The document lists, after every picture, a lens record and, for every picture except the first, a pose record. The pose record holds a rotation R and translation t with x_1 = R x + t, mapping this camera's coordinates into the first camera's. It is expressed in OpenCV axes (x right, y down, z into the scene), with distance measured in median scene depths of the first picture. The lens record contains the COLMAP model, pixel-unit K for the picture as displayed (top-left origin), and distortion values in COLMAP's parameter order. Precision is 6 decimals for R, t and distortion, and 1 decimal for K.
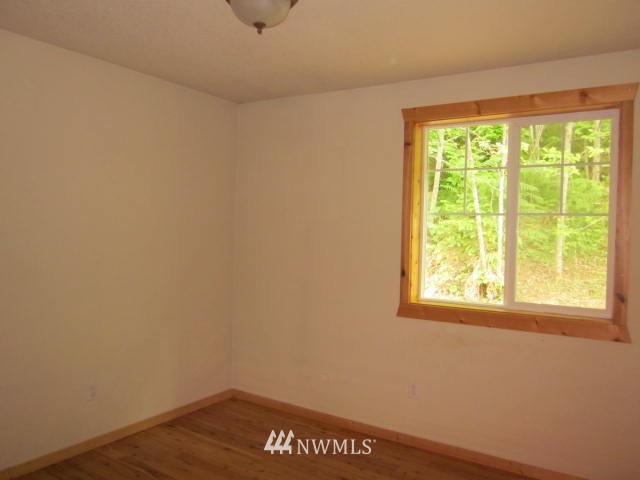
lens RADIAL K [[532.8, 0, 317.8], [0, 532.8, 237.5], [0, 0, 1]] dist [-0.041986, 0.009007]
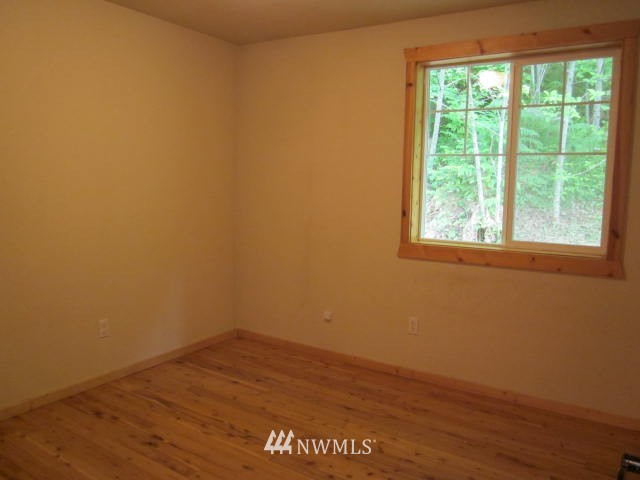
lens RADIAL K [[532.8, 0, 317.8], [0, 532.8, 237.5], [0, 0, 1]] dist [-0.041986, 0.009007]
pose [[0.999975, -0.006105, 0.003658, -0.004769], [0.005750, 0.995890, 0.090389, 0.010711], [-0.004195, -0.090366, 0.995900, -0.011093]]
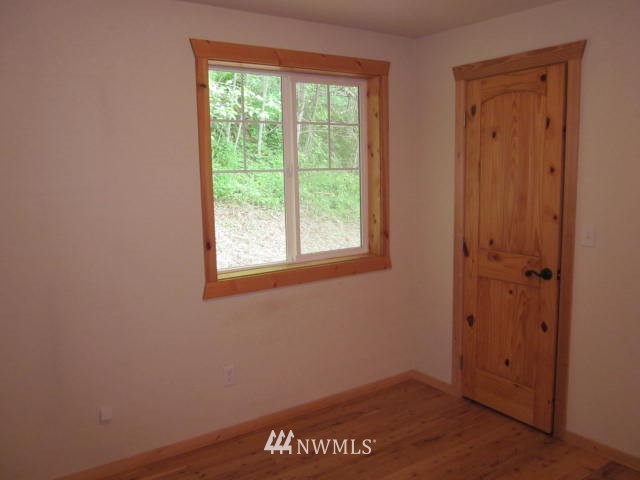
lens RADIAL K [[532.8, 0, 317.8], [0, 532.8, 237.5], [0, 0, 1]] dist [-0.041986, 0.009007]
pose [[0.365107, -0.142217, 0.920039, -0.300480], [0.056716, 0.989825, 0.130497, -0.024565], [-0.929236, 0.004535, 0.369458, 0.306305]]
